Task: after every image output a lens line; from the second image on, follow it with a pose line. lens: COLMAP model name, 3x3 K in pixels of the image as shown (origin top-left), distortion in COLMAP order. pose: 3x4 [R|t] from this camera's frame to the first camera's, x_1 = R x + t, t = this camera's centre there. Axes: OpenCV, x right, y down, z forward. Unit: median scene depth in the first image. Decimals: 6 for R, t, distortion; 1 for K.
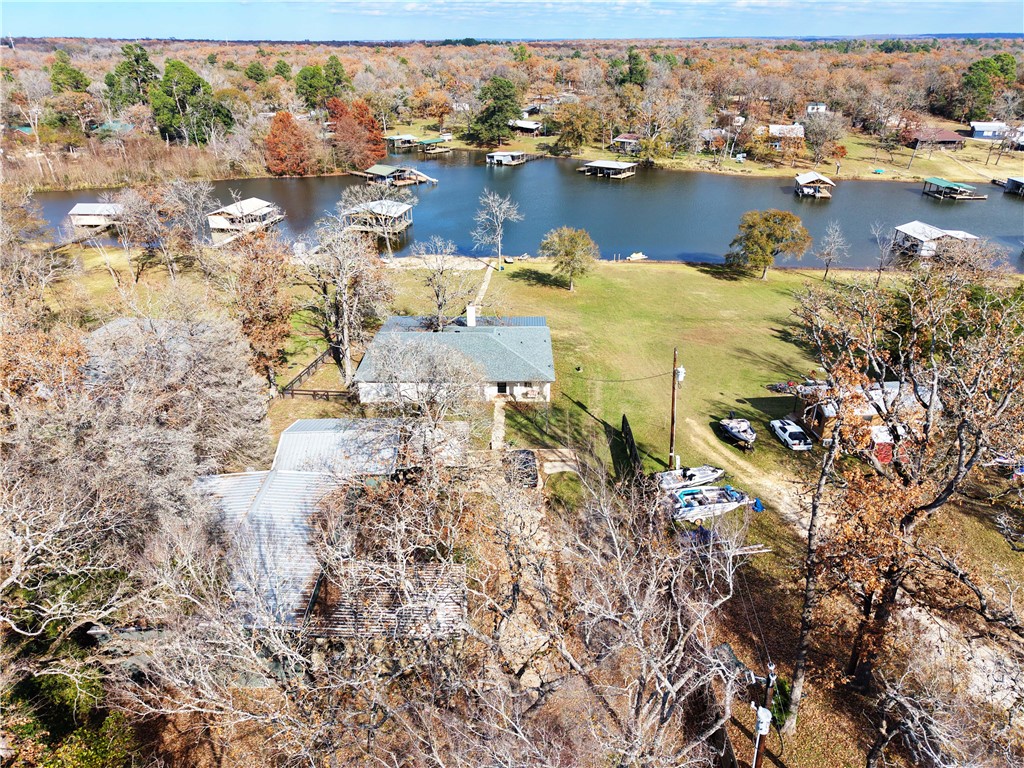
lens RADIAL K [[688.6, 0, 512.0], [0, 688.6, 384.0], [0, 0, 1]] dist [0.016128, -0.007064]
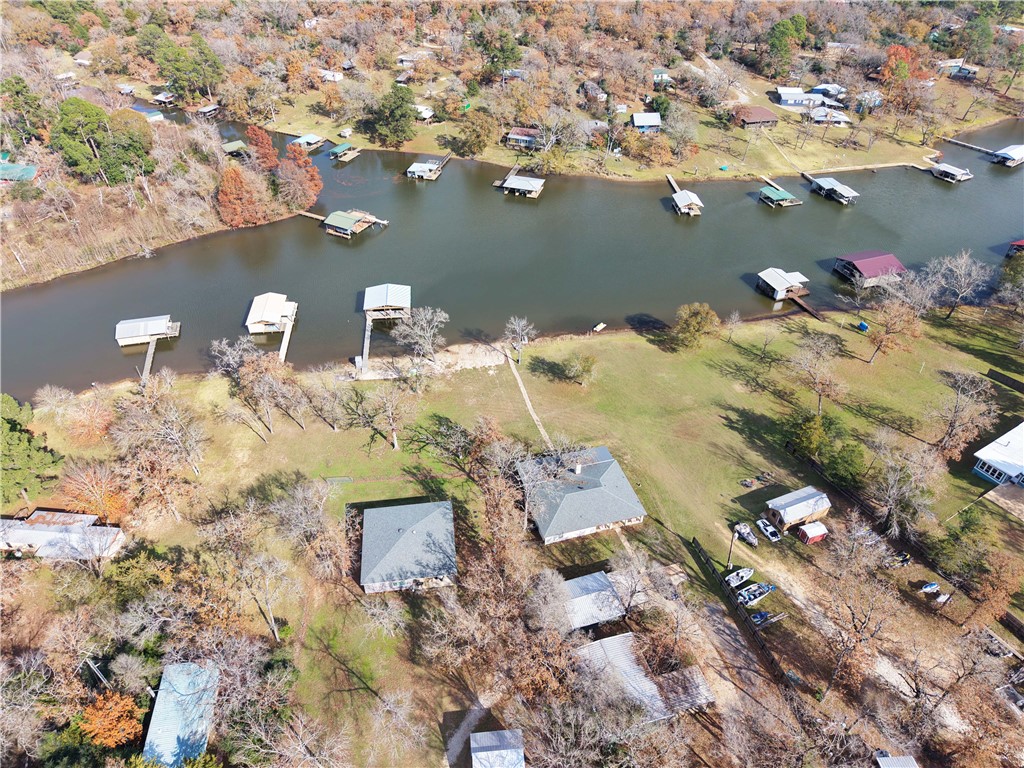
lens RADIAL K [[696.4, 0, 512.6], [0, 696.4, 367.6], [0, 0, 1]] dist [0.047531, -0.046565]
pose [[0.959184, -0.168763, 0.226904, -0.204757], [0.121756, 0.970680, 0.207259, -0.260561], [-0.255229, -0.171172, 0.951608, -0.205020]]
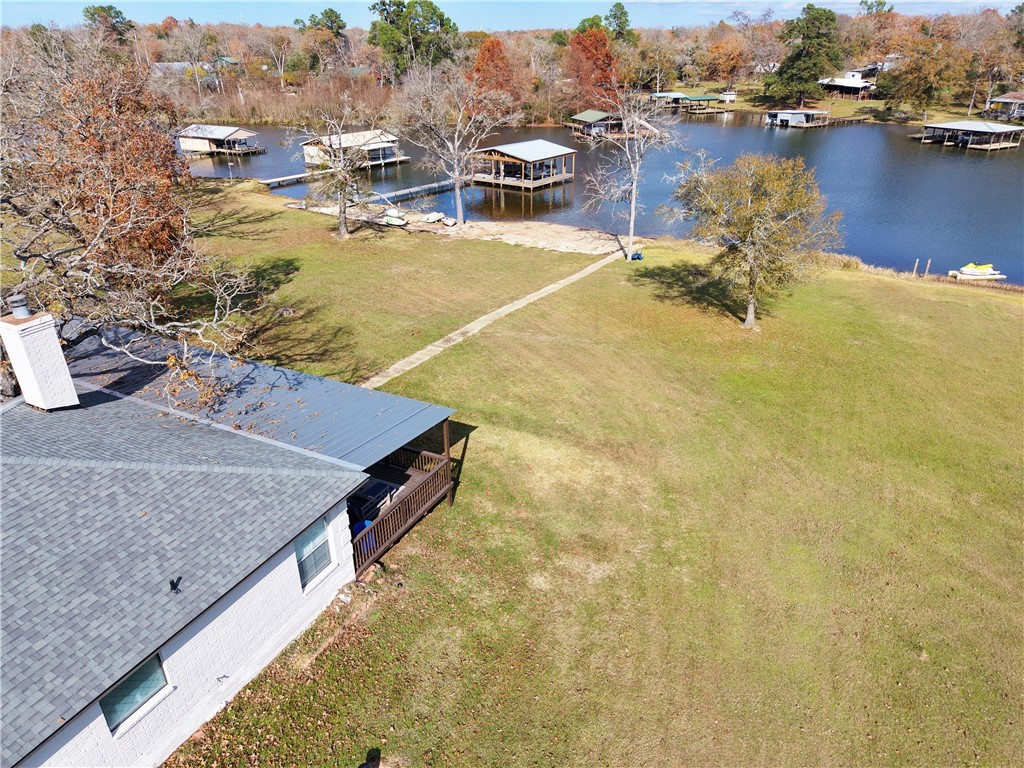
lens RADIAL K [[691.5, 0, 512.0], [0, 691.5, 384.0], [0, 0, 1]] dist [0.011375, -0.001990]
pose [[0.898183, 0.192781, -0.395098, 0.065452], [-0.194183, 0.980272, 0.036867, -0.047703], [0.394411, 0.043608, 0.917899, 0.305828]]
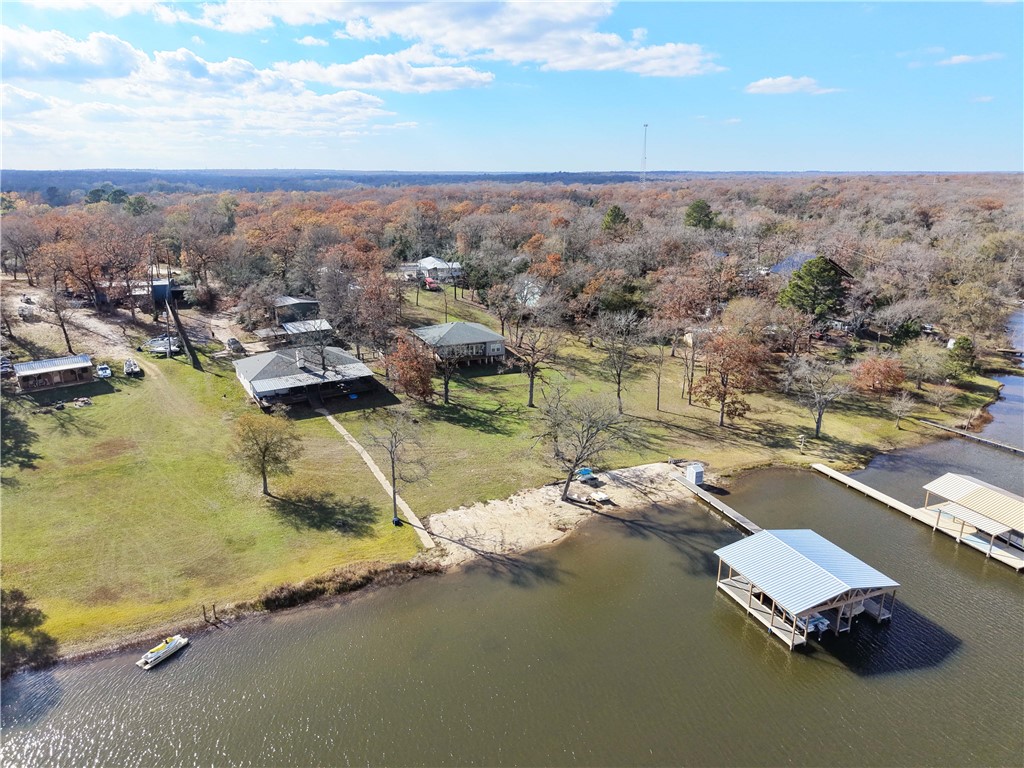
lens RADIAL K [[691.5, 0, 512.0], [0, 691.5, 384.0], [0, 0, 1]] dist [0.011375, -0.001990]
pose [[-0.847283, 0.157337, -0.507303, 0.119914], [-0.233508, 0.747523, 0.621839, -0.406850], [0.477058, 0.645333, -0.596624, 0.787101]]
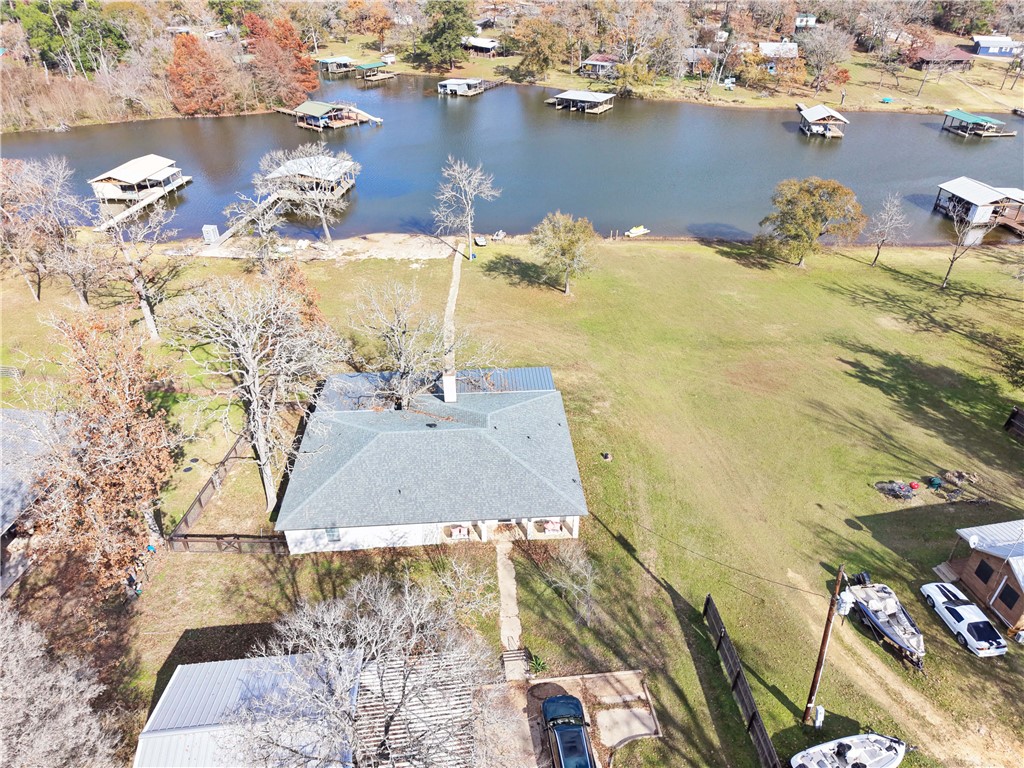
lens RADIAL K [[691.5, 0, 512.0], [0, 691.5, 384.0], [0, 0, 1]] dist [0.011375, -0.001990]
pose [[0.997328, -0.039246, 0.061624, -0.014377], [0.031911, 0.992760, 0.115797, -0.065117], [-0.065722, -0.113521, 0.991359, 0.111756]]
